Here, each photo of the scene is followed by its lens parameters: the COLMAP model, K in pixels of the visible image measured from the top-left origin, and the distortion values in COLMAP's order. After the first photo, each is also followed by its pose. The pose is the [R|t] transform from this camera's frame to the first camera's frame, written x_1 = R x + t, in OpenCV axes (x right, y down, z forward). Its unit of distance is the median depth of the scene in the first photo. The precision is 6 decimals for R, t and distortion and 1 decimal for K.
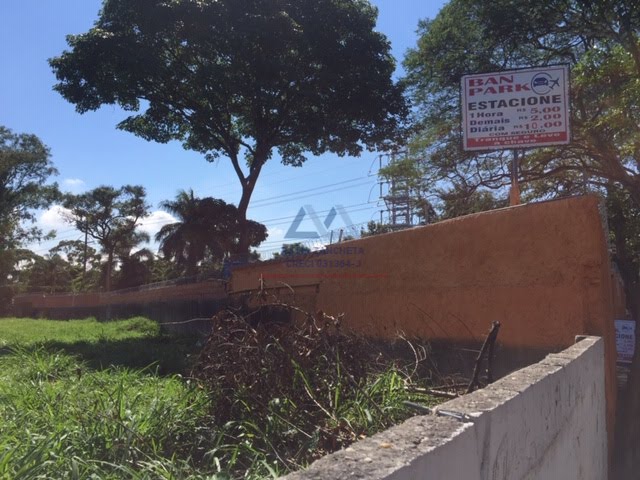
lens RADIAL K [[553.3, 0, 320.0], [0, 553.3, 240.0], [0, 0, 1]] dist [0.089177, -0.107504]
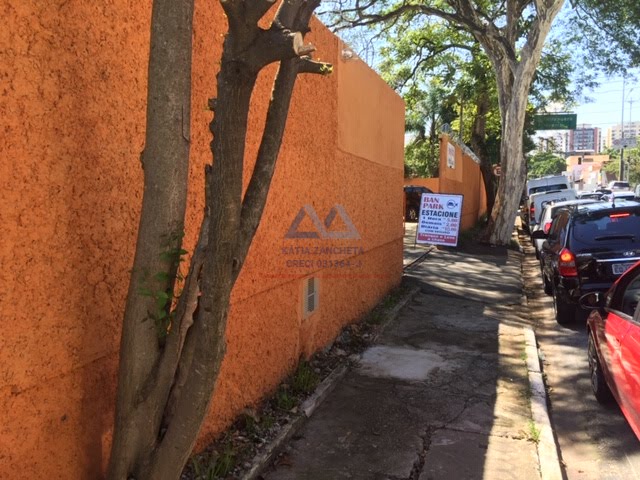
lens RADIAL K [[553.3, 0, 320.0], [0, 553.3, 240.0], [0, 0, 1]] dist [0.089177, -0.107504]
pose [[0.987159, -0.012624, 0.159241, 0.167329], [-0.019078, 0.980420, 0.195989, 0.038695], [-0.158597, -0.196510, 0.967590, 0.173976]]
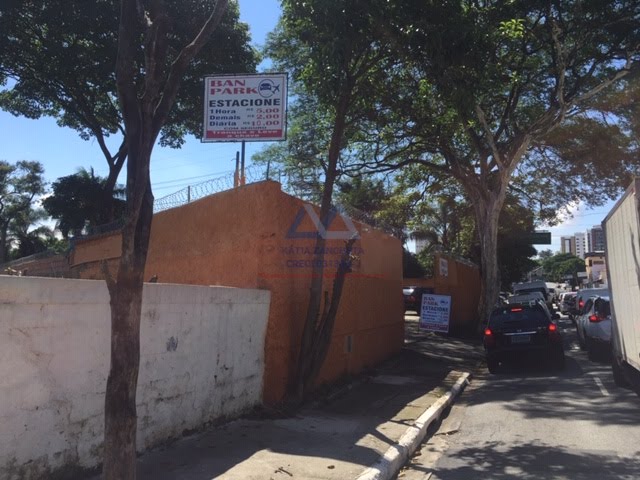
lens RADIAL K [[553.3, 0, 320.0], [0, 553.3, 240.0], [0, 0, 1]] dist [0.089177, -0.107504]
pose [[0.992920, 0.020975, 0.116920, 0.118890], [-0.024110, 0.999385, 0.025462, 0.005042], [-0.116314, -0.028101, 0.992815, -0.069643]]
